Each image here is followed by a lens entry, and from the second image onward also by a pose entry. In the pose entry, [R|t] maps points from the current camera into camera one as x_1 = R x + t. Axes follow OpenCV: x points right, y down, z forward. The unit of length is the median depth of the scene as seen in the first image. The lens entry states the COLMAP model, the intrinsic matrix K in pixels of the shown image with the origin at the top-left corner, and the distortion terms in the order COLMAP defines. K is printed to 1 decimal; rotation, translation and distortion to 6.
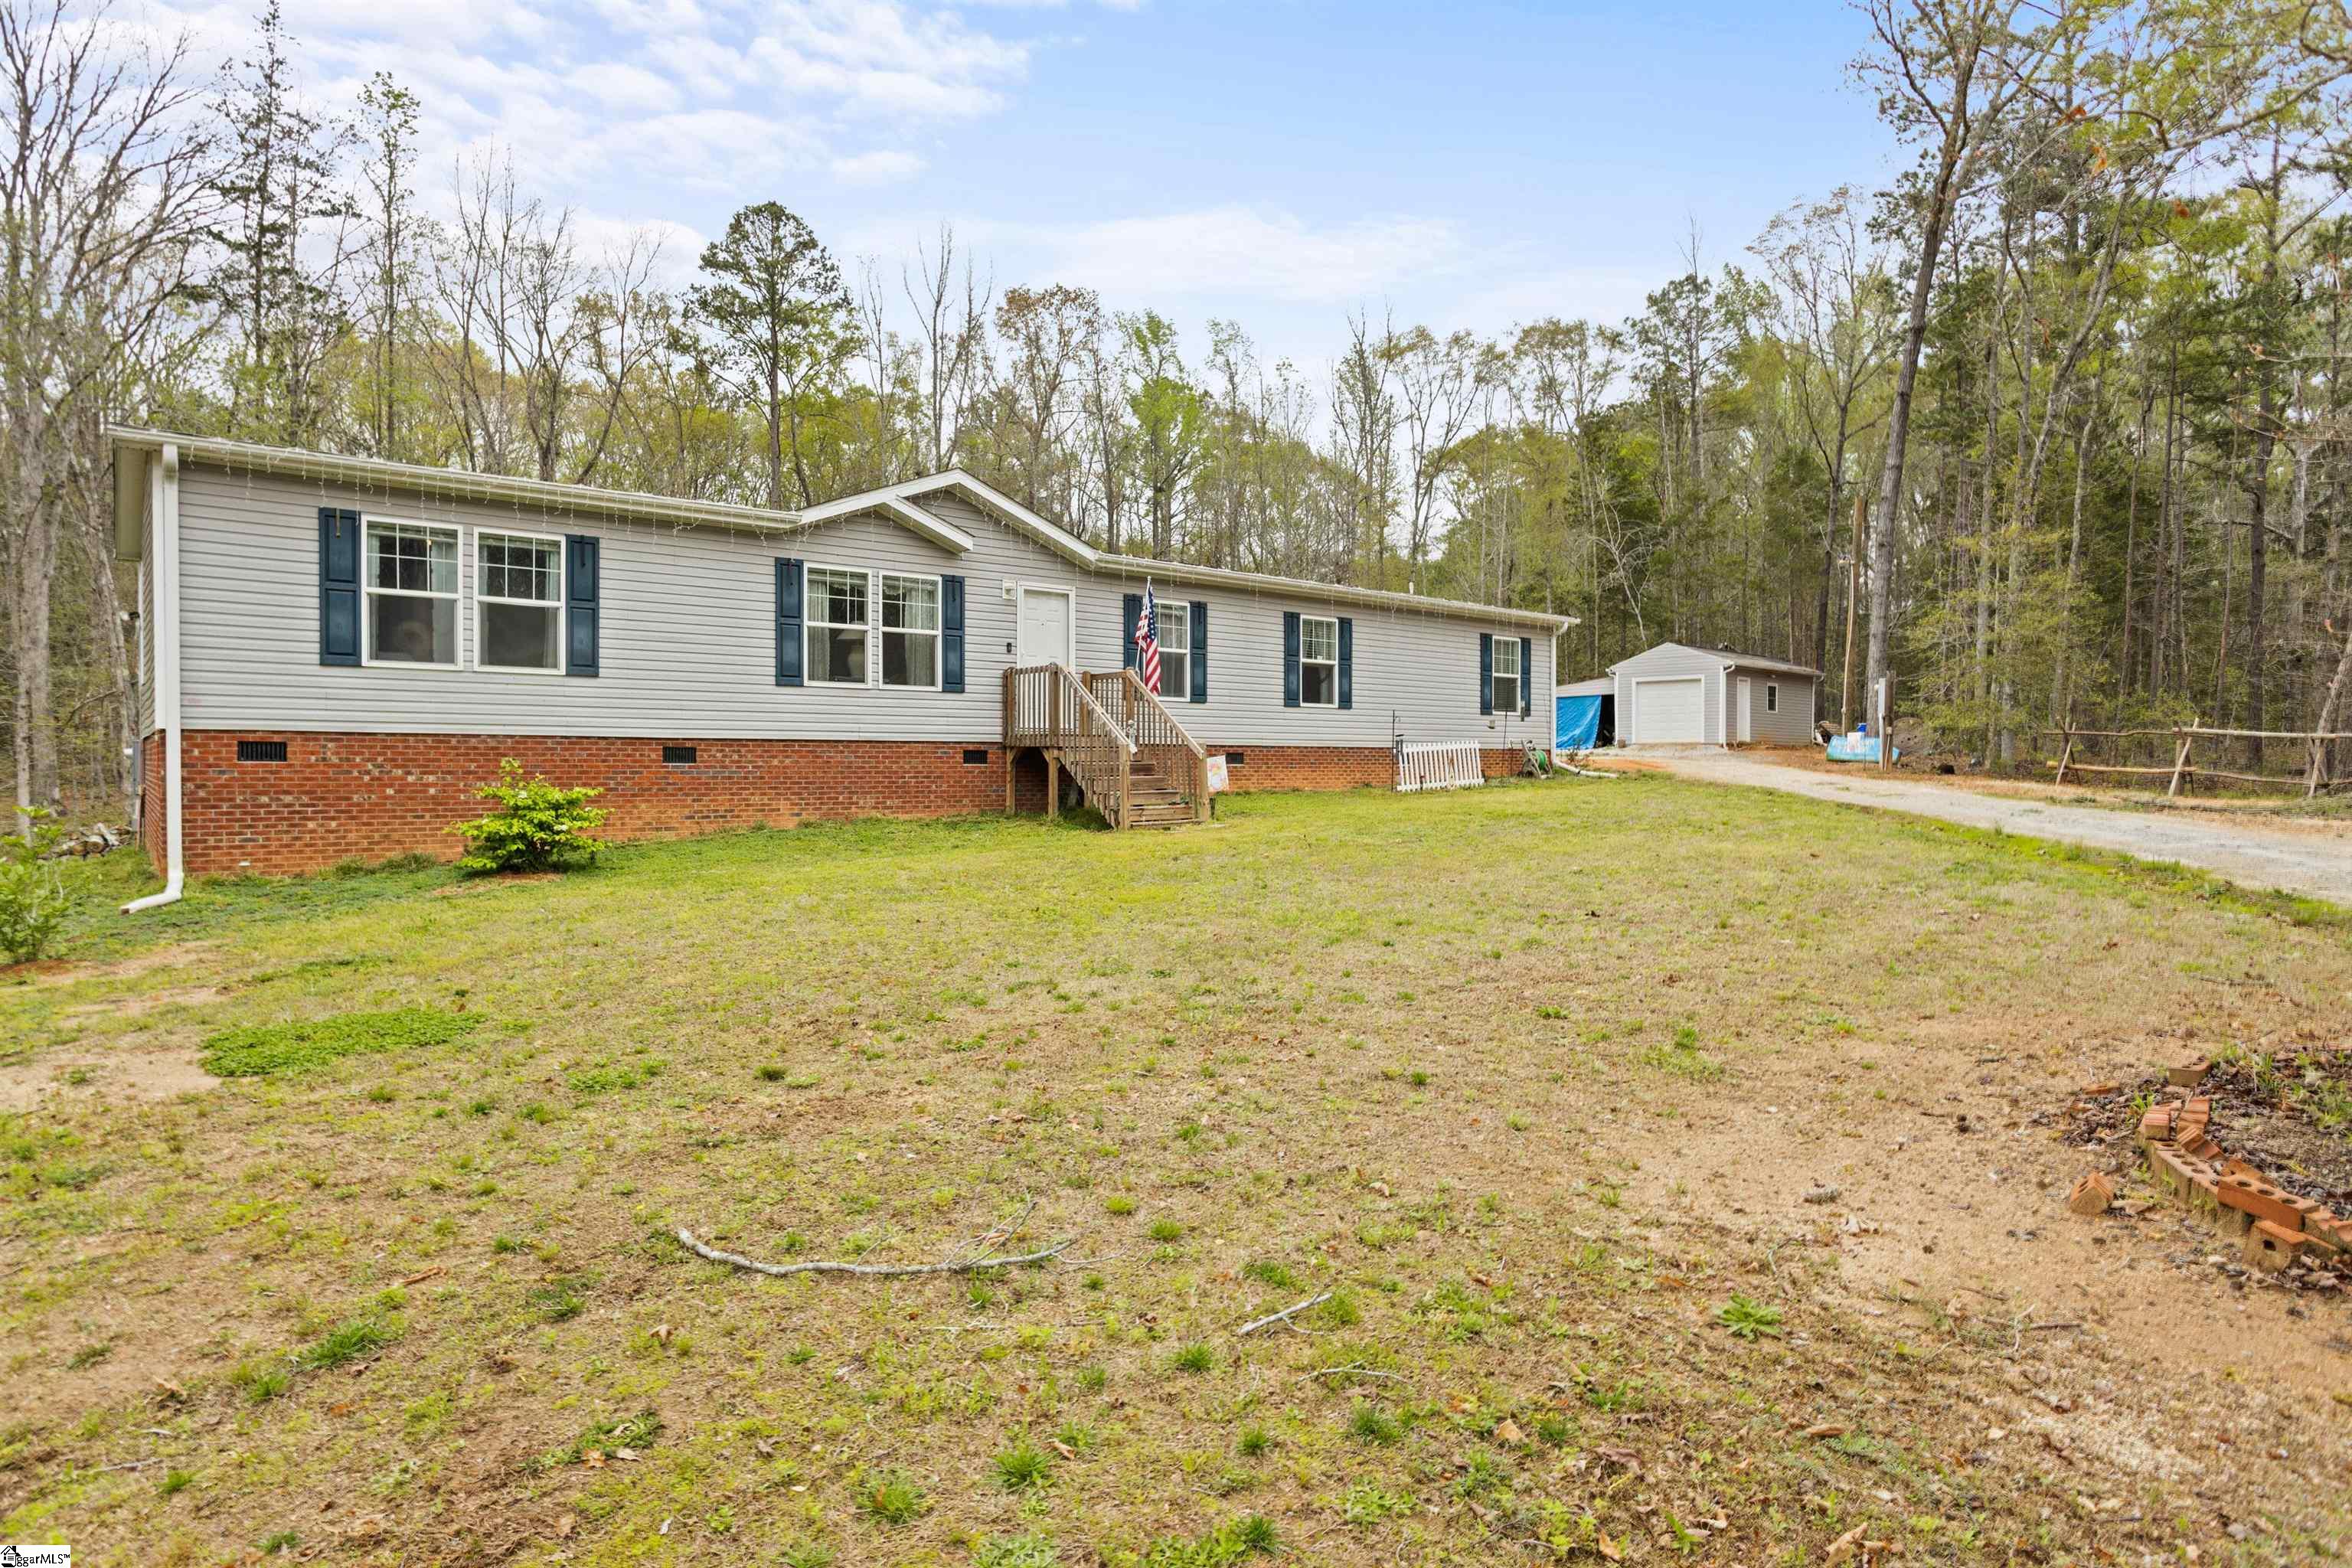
lens RADIAL K [[1369.5, 0, 1187.6], [0, 1369.5, 788.5], [0, 0, 1]] dist [0.001339, 0.002825]
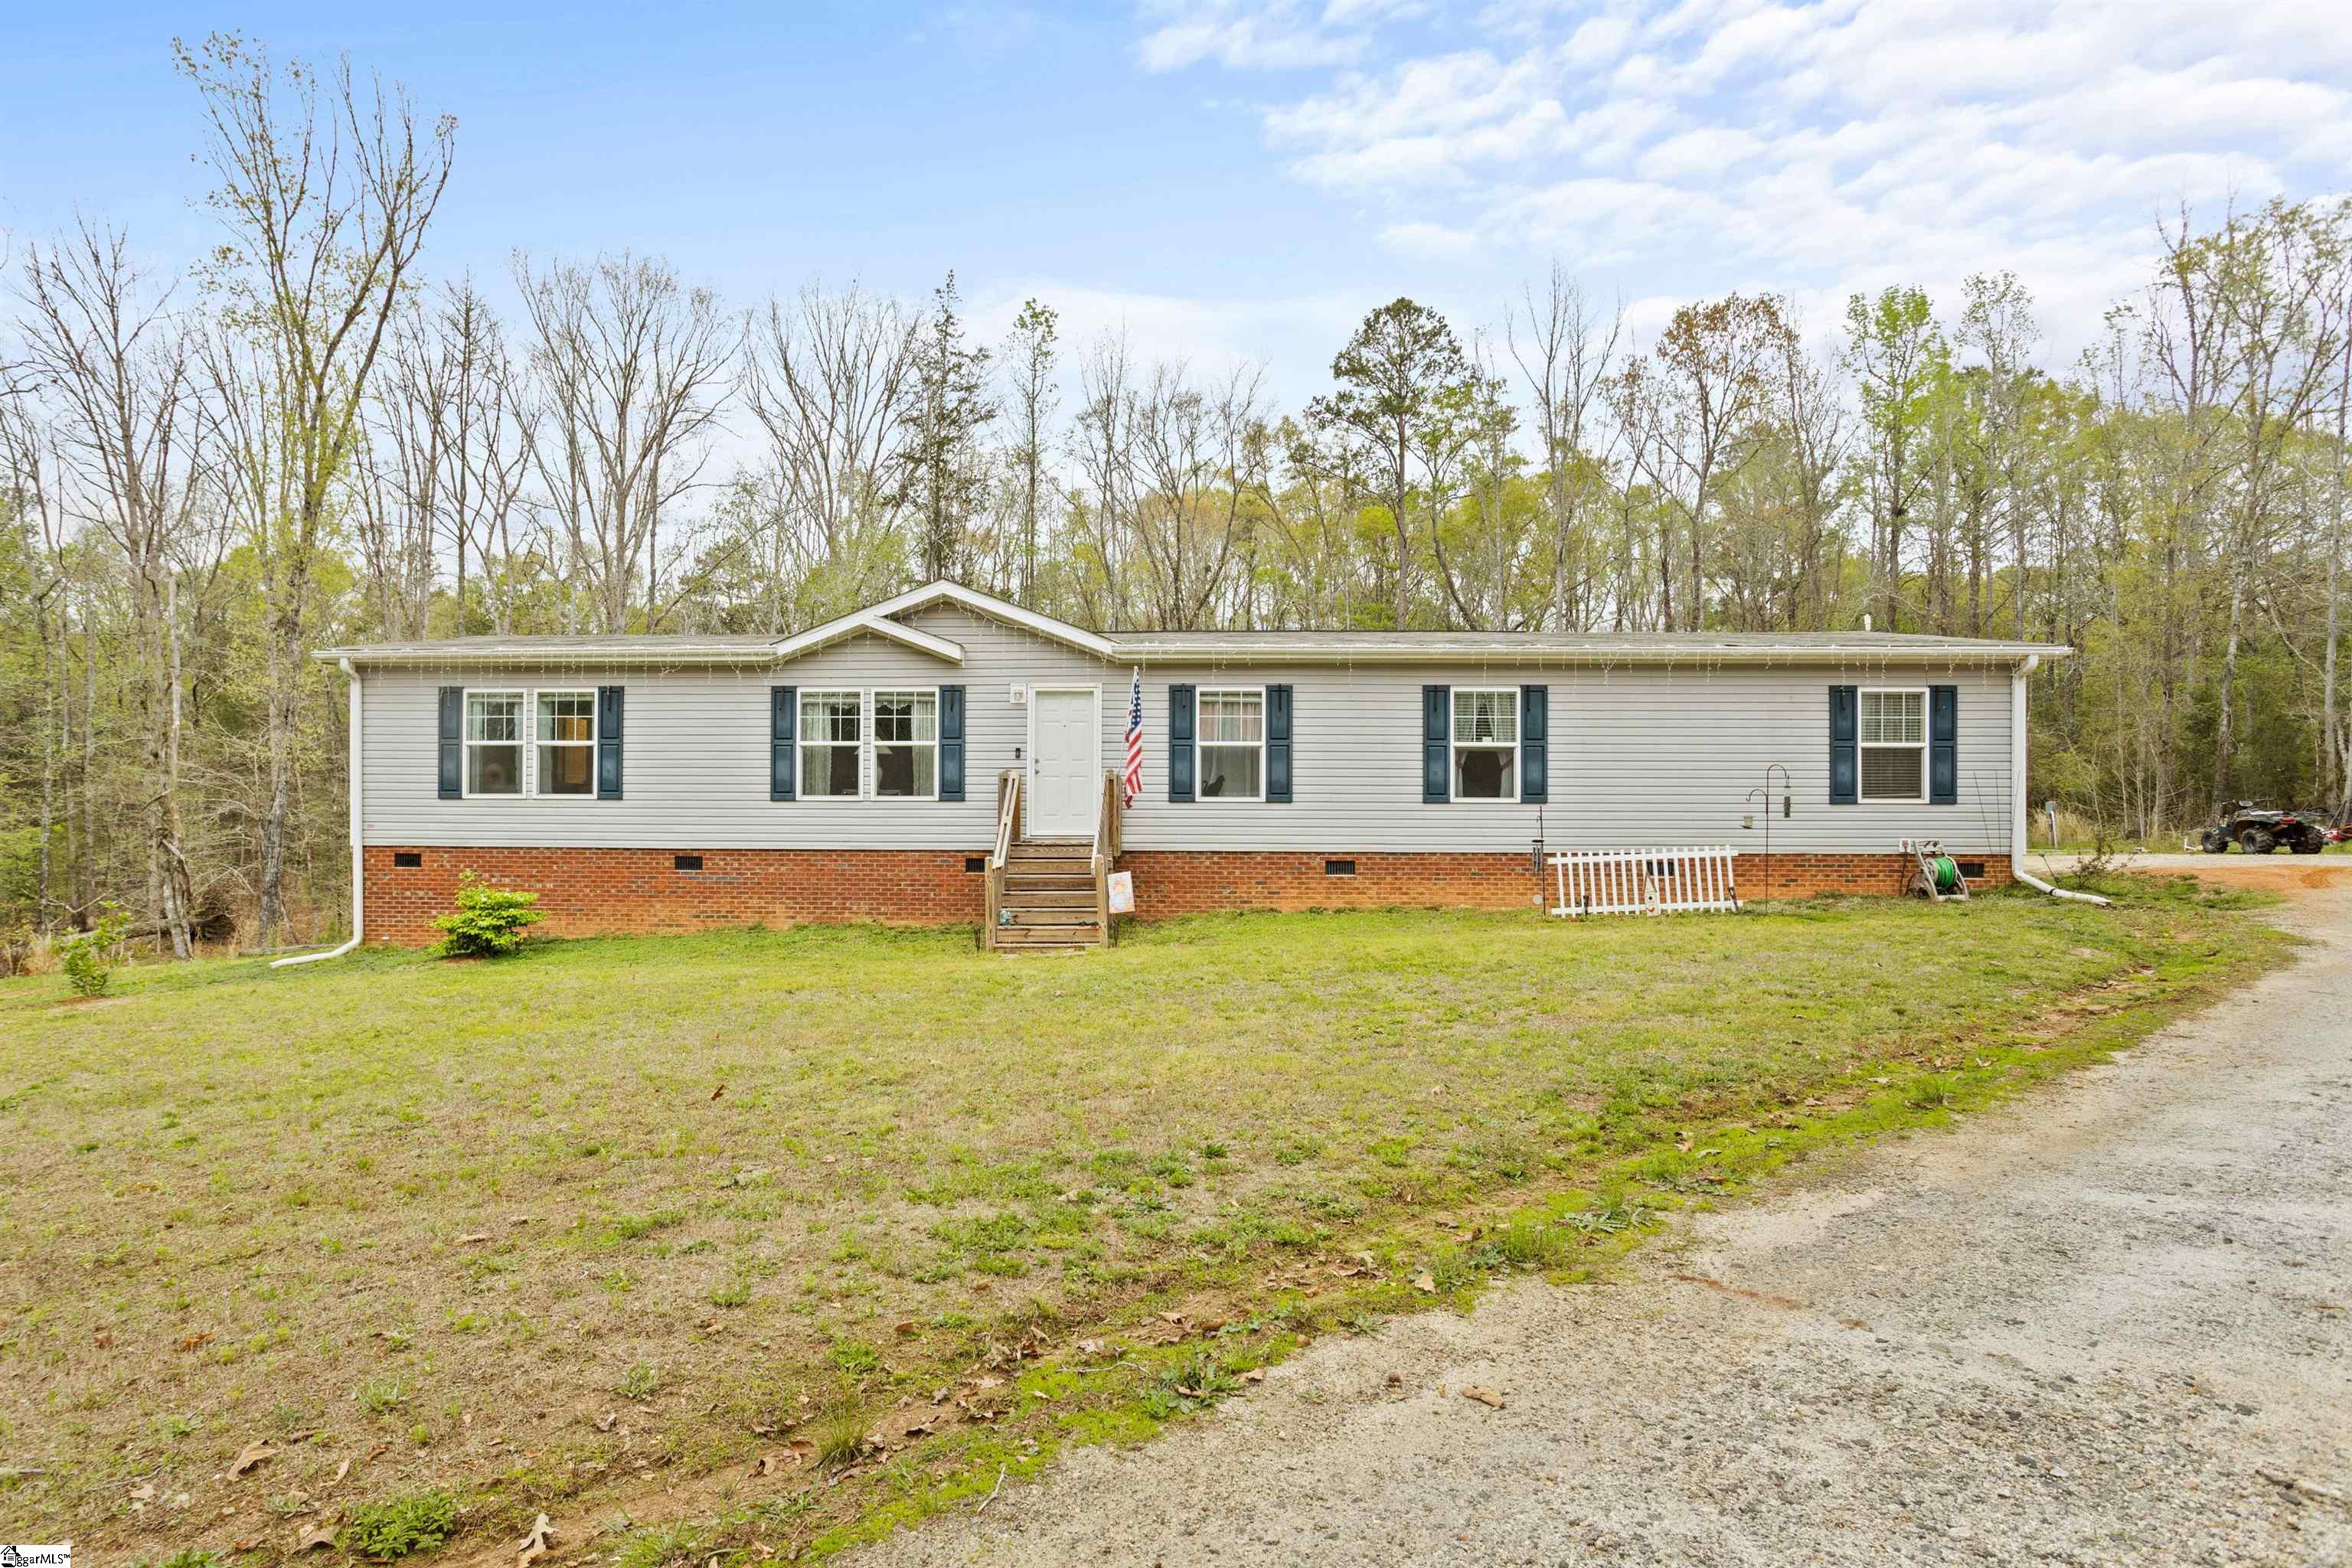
lens RADIAL K [[1221.5, 0, 1364.0], [0, 1221.5, 856.1], [0, 0, 1]] dist [-0.022040, -0.004088]
pose [[0.717070, -0.008377, -0.696950, 0.676616], [-0.018027, 0.999370, -0.030558, -0.008047], [0.696768, 0.034476, 0.716468, 0.581080]]
